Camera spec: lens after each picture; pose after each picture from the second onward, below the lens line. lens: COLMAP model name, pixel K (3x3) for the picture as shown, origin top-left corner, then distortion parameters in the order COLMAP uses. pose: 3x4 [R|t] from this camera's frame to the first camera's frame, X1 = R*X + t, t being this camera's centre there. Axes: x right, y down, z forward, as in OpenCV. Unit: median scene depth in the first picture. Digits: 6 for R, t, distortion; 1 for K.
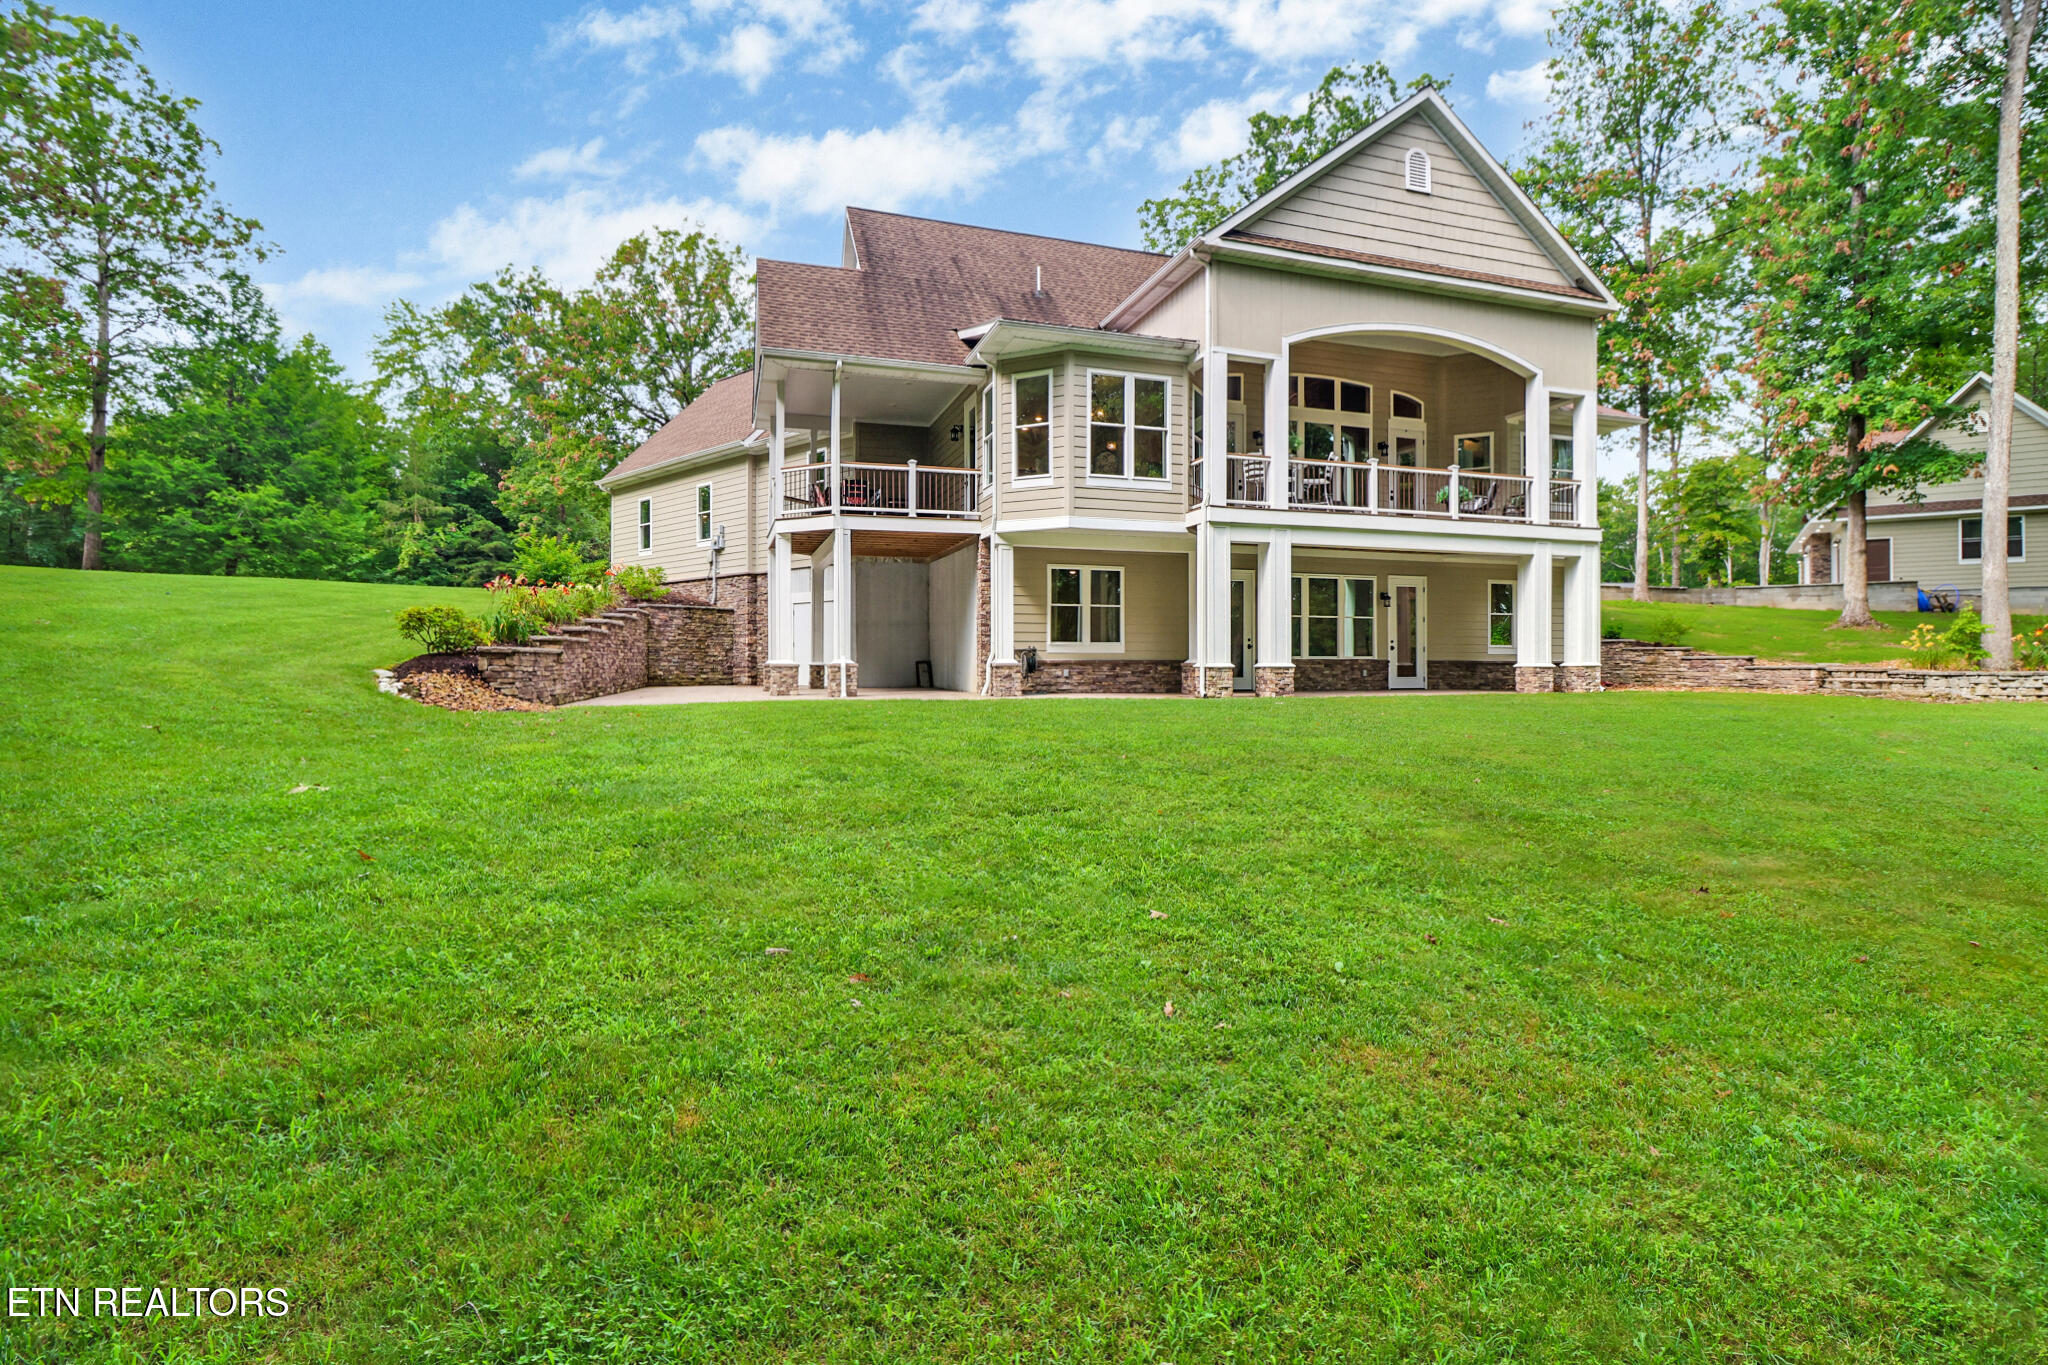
lens RADIAL K [[972.3, 0, 1030.2], [0, 972.3, 681.5], [0, 0, 1]] dist [-0.008425, -0.004604]
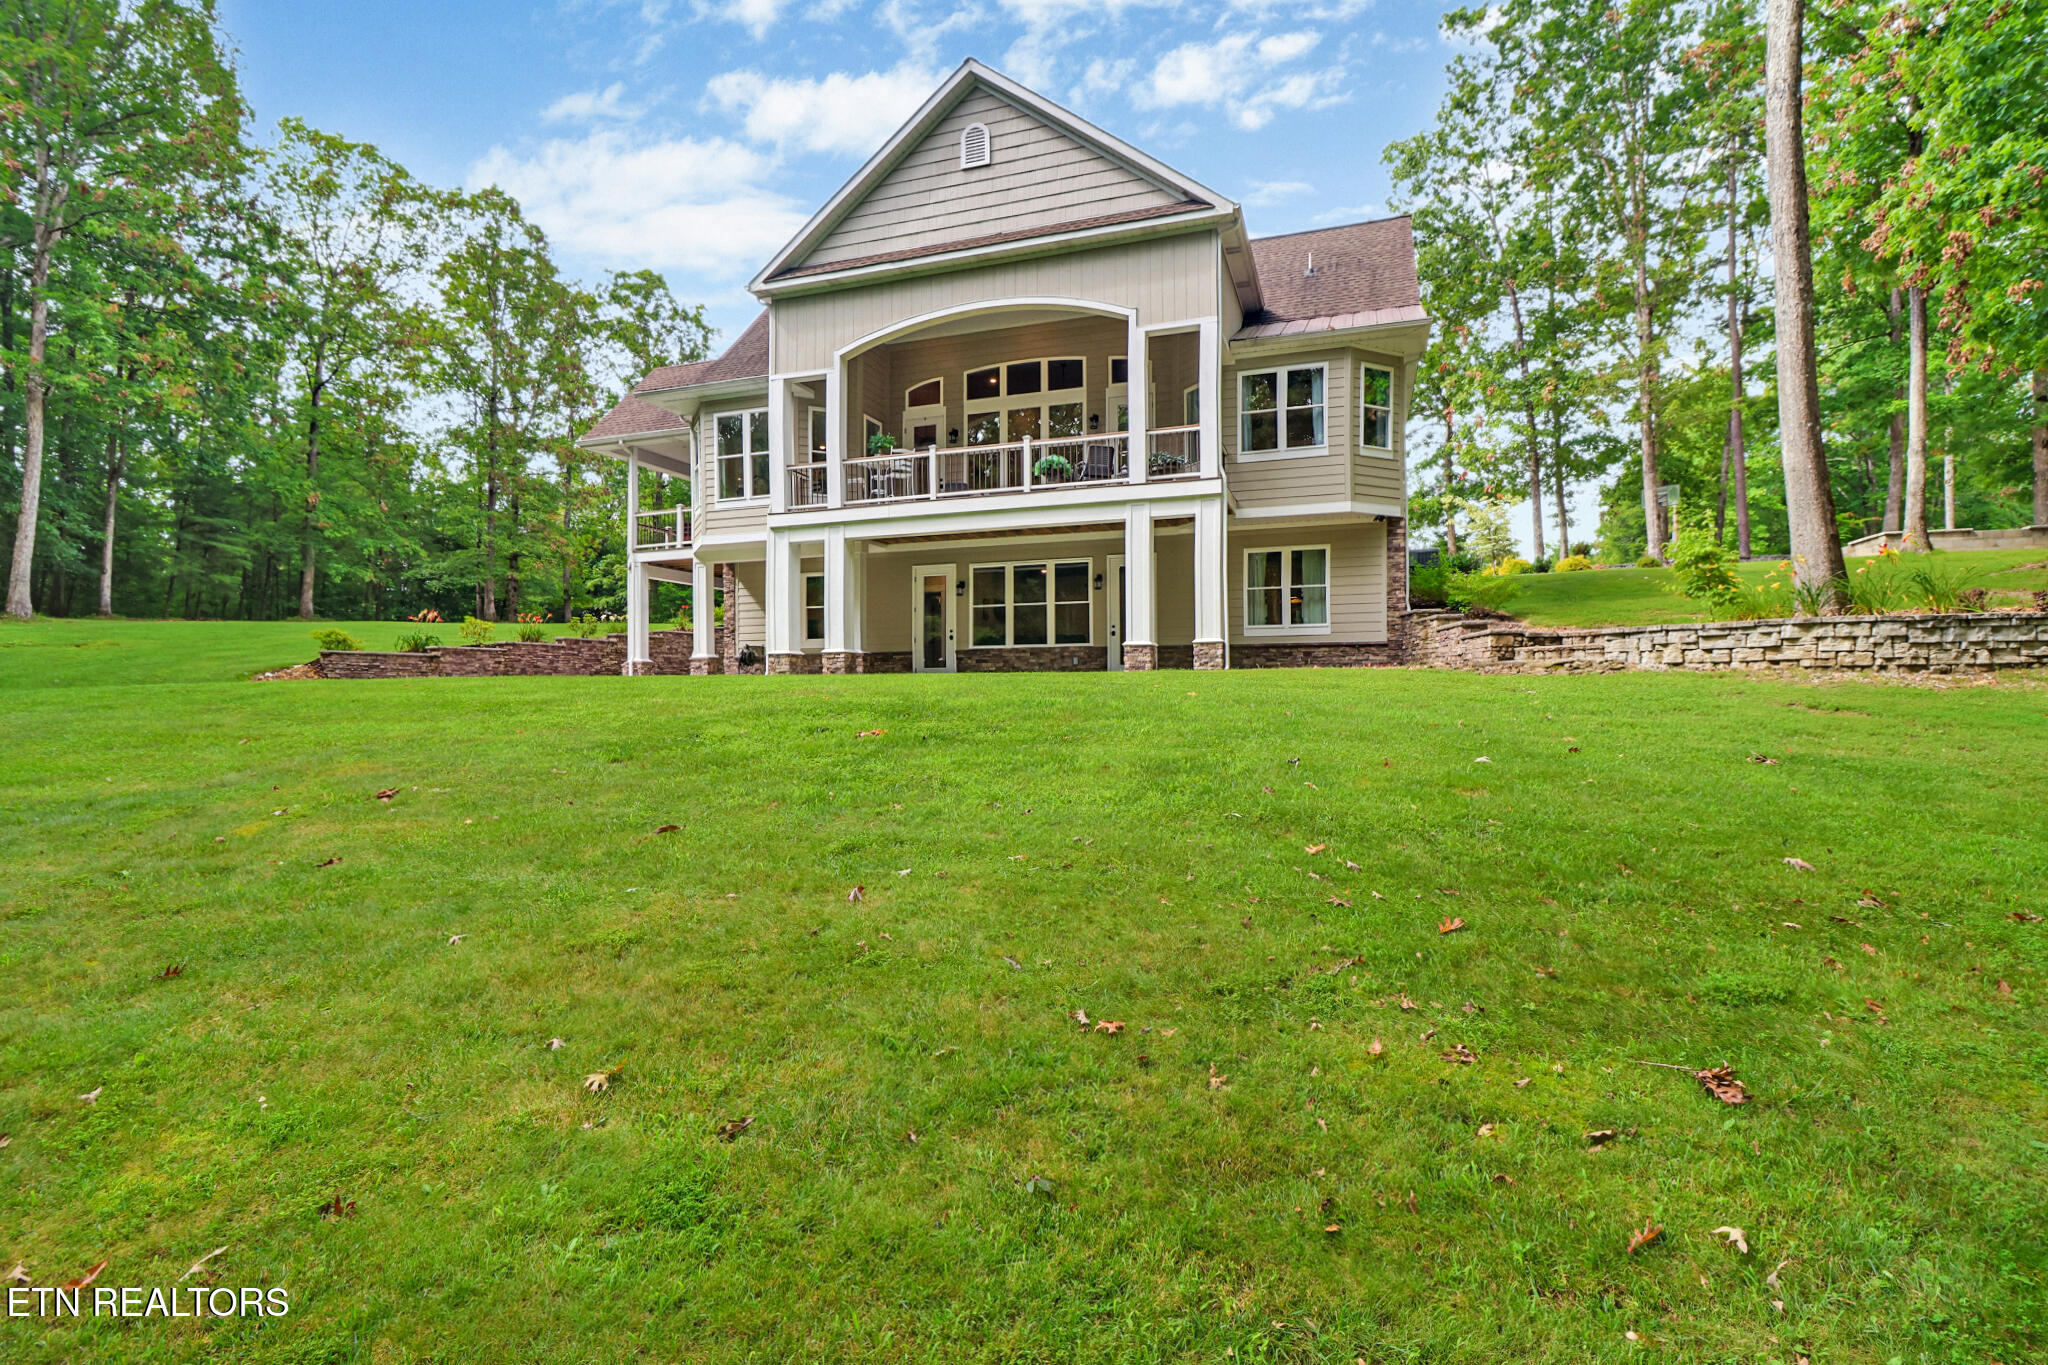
lens RADIAL K [[972.3, 0, 1035.7], [0, 972.3, 689.6], [0, 0, 1]] dist [-0.008425, -0.004604]
pose [[0.801711, -0.006398, -0.597678, 1.016638], [0.015117, 0.999840, 0.009576, 0.019489], [0.597521, -0.016712, 0.801679, 0.226704]]
